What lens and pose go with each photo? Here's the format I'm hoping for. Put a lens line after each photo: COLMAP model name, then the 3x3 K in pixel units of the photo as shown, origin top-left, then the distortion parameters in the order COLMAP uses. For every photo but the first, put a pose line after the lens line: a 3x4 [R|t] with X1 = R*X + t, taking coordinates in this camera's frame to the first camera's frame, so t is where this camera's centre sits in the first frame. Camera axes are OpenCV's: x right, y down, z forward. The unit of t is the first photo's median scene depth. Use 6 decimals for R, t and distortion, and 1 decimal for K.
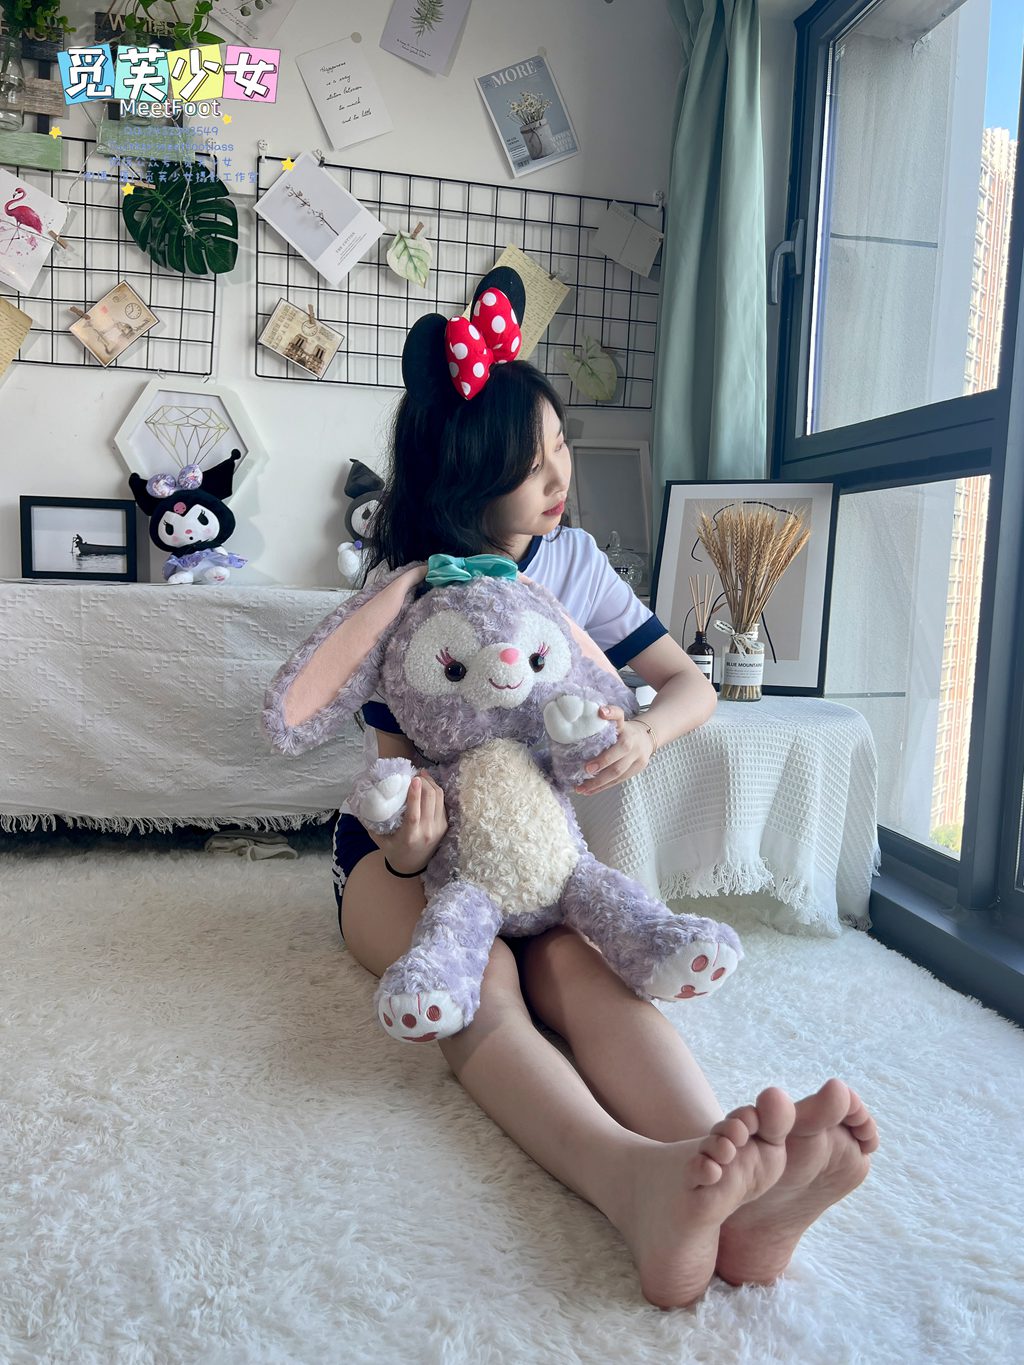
lens RADIAL K [[1019.1, 0, 513.7], [0, 1019.1, 689.2], [0, 0, 1]] dist [0.001850, -0.005112]
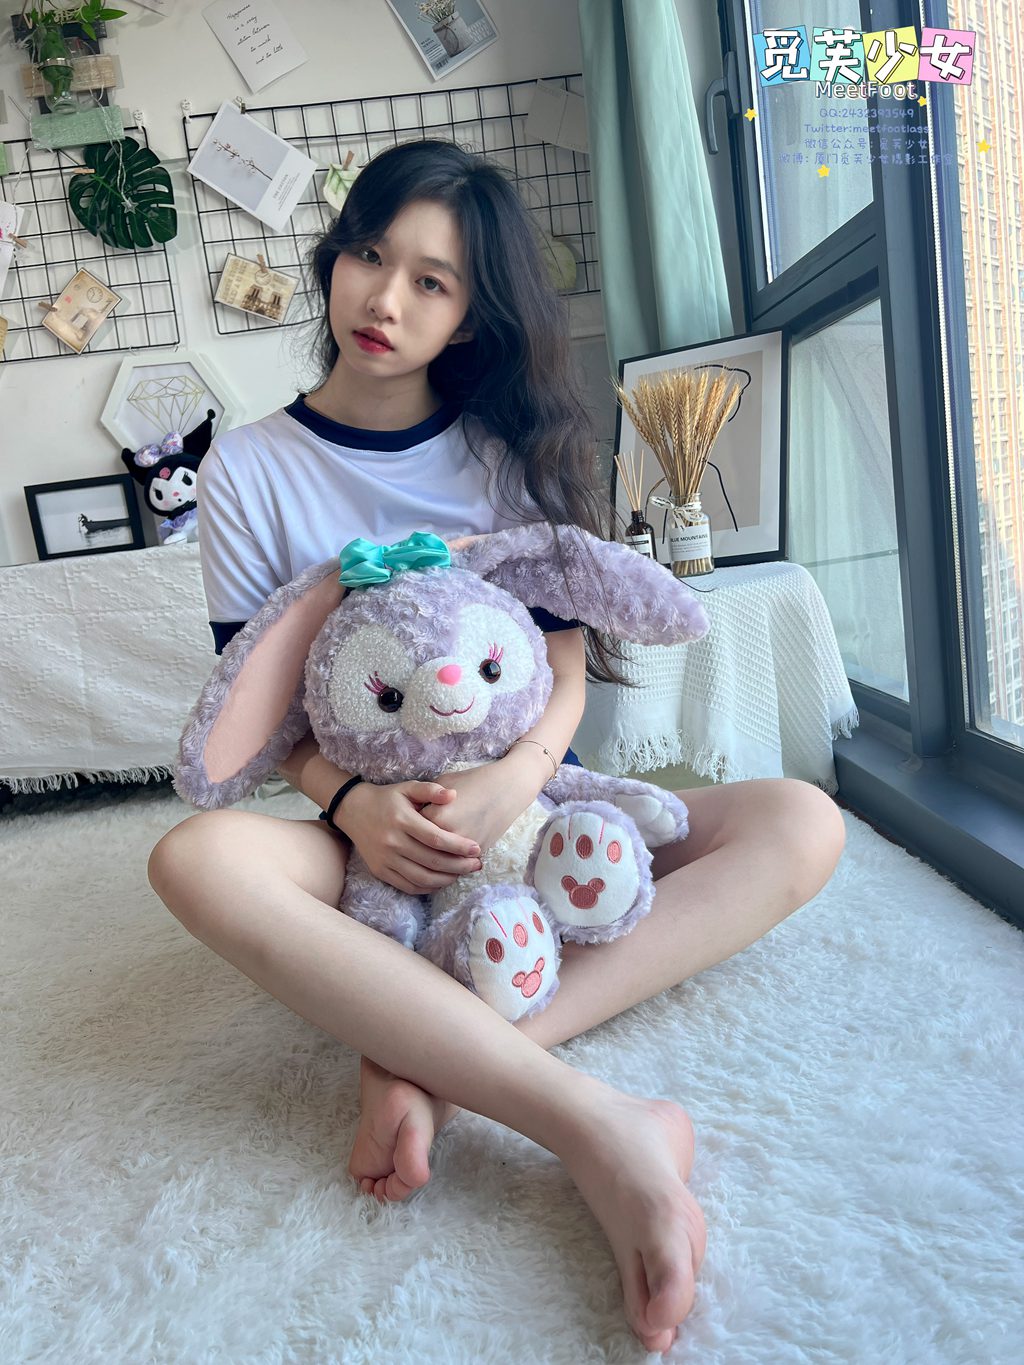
lens RADIAL K [[1001.3, 0, 525.9], [0, 1001.3, 683.0], [0, 0, 1]] dist [0.006425, -0.015568]
pose [[0.975773, -0.127032, -0.178131, 0.191458], [0.137447, 0.989377, 0.047351, 0.038029], [0.170223, -0.070688, 0.982867, 0.030874]]
